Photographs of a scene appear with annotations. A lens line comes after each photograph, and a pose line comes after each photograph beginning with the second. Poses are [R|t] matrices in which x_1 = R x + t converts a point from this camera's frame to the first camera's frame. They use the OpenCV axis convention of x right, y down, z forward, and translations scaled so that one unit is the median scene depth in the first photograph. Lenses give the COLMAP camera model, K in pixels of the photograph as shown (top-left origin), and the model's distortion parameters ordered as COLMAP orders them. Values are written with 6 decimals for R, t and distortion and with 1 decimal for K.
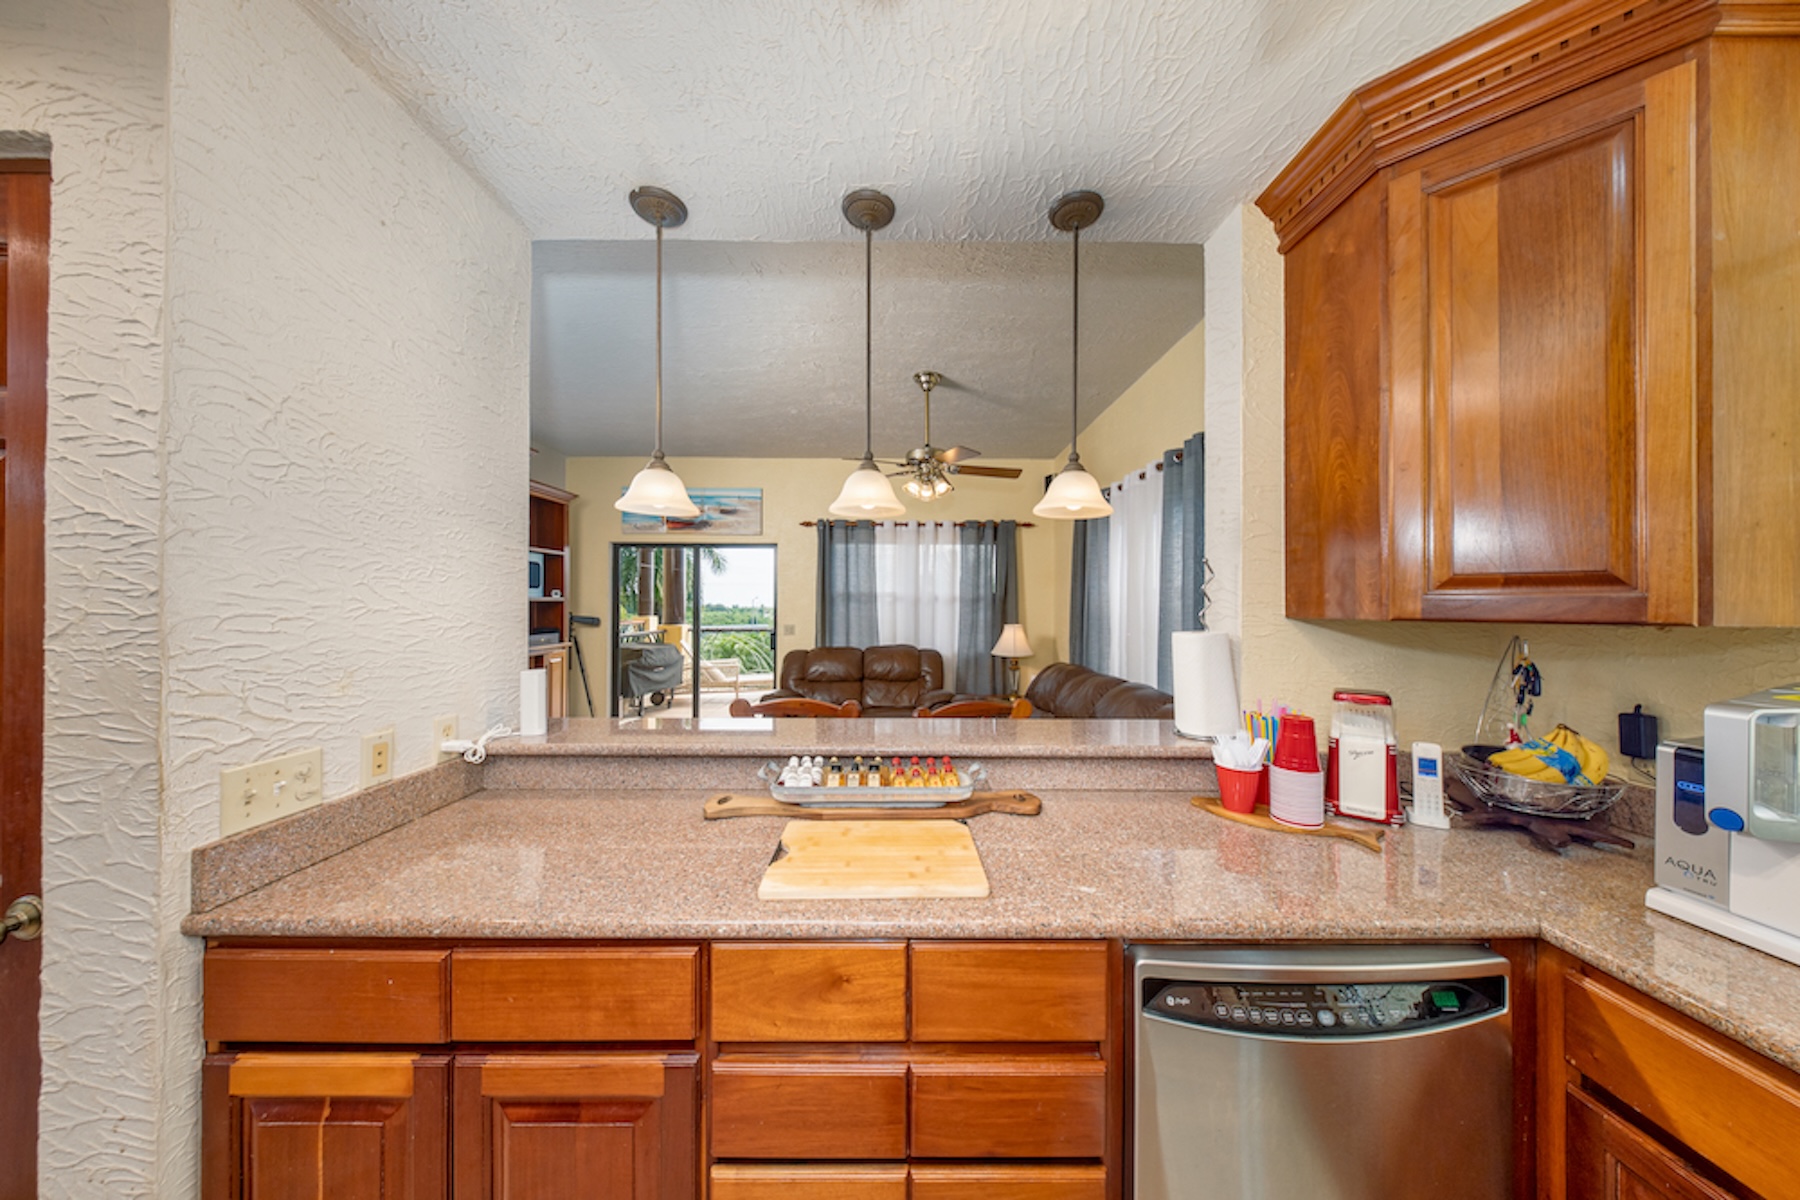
lens RADIAL K [[555.0, 0, 895.3], [0, 555.0, 603.5], [0, 0, 1]] dist [-0.000485, -0.000048]
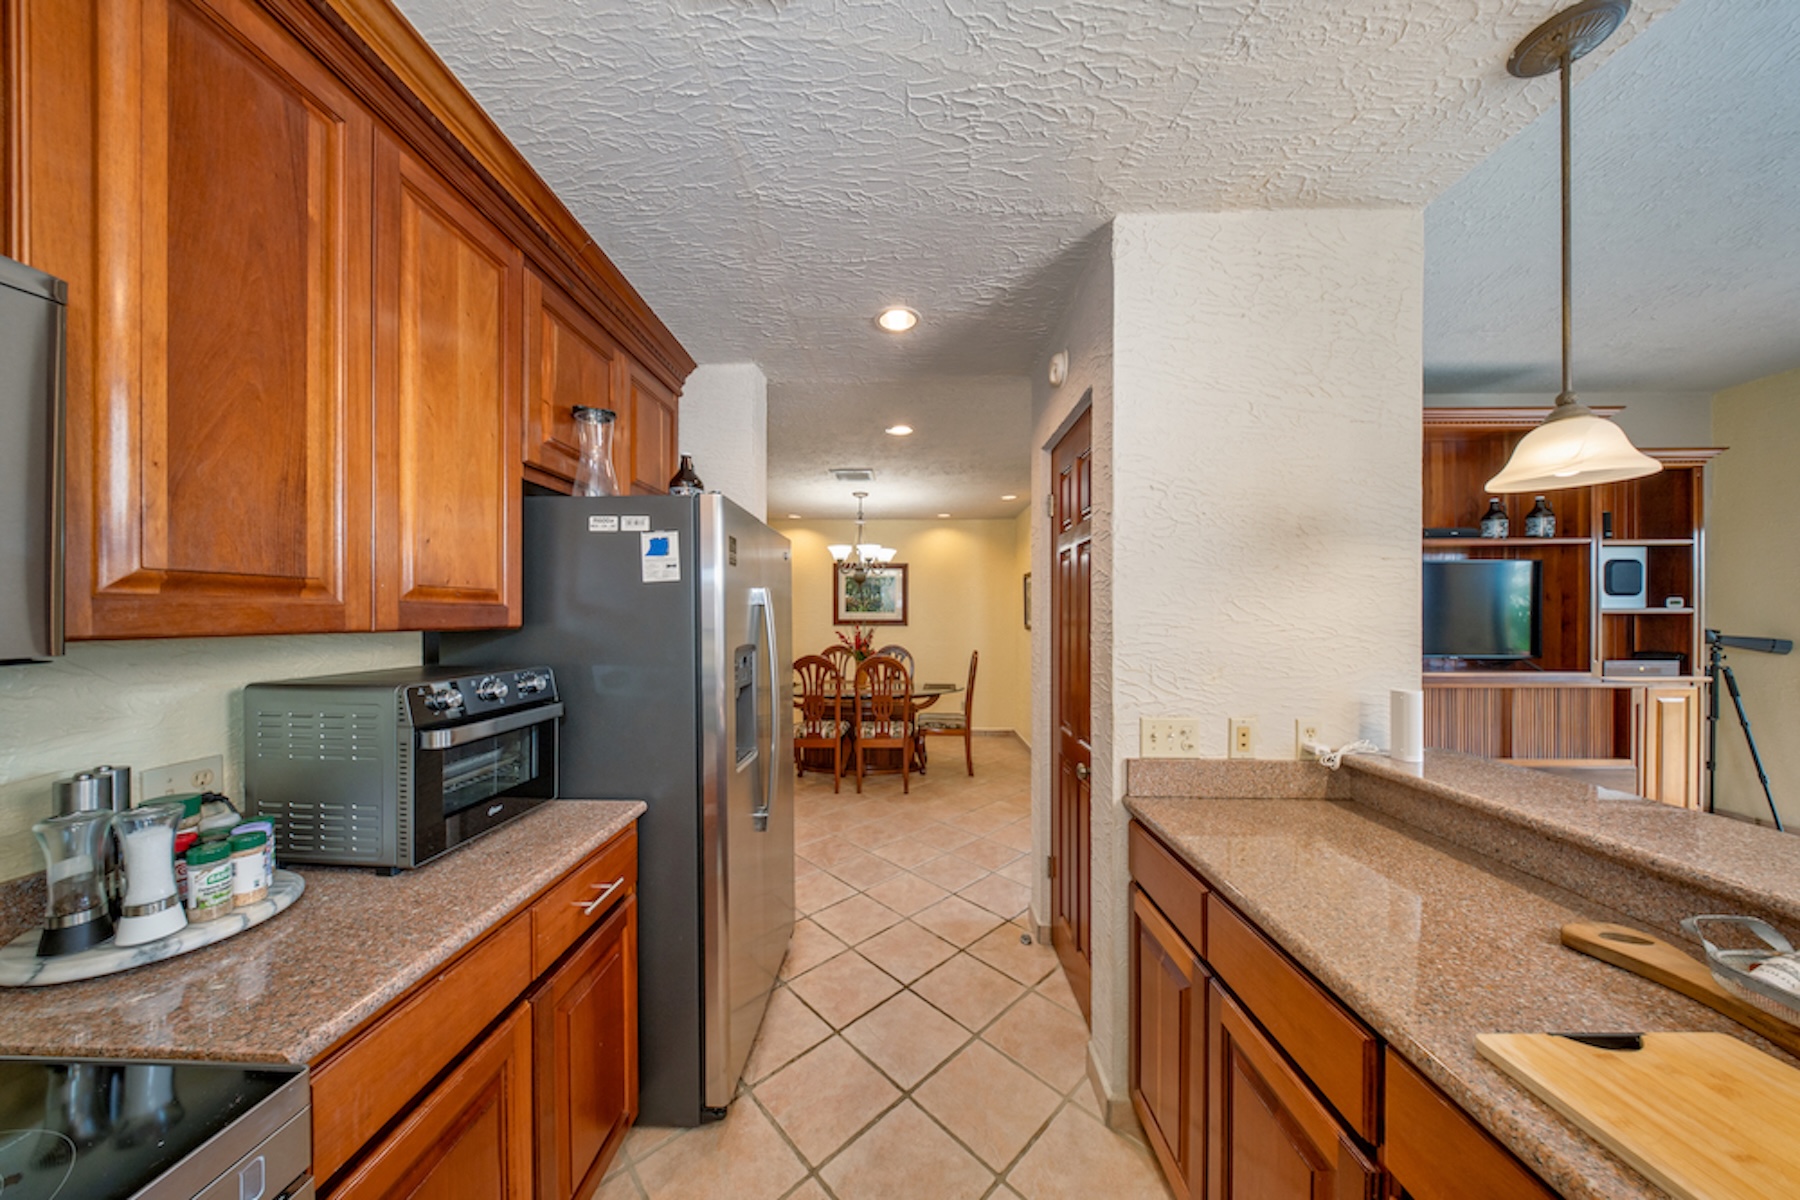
lens RADIAL K [[556.9, 0, 895.3], [0, 556.9, 617.6], [0, 0, 1]] dist [0.000389, 0.000029]
pose [[-0.023760, 0.000854, -0.999717, 0.343460], [-0.000408, 1.000000, 0.000864, 0.001977], [0.999718, 0.000428, -0.023759, 0.223431]]
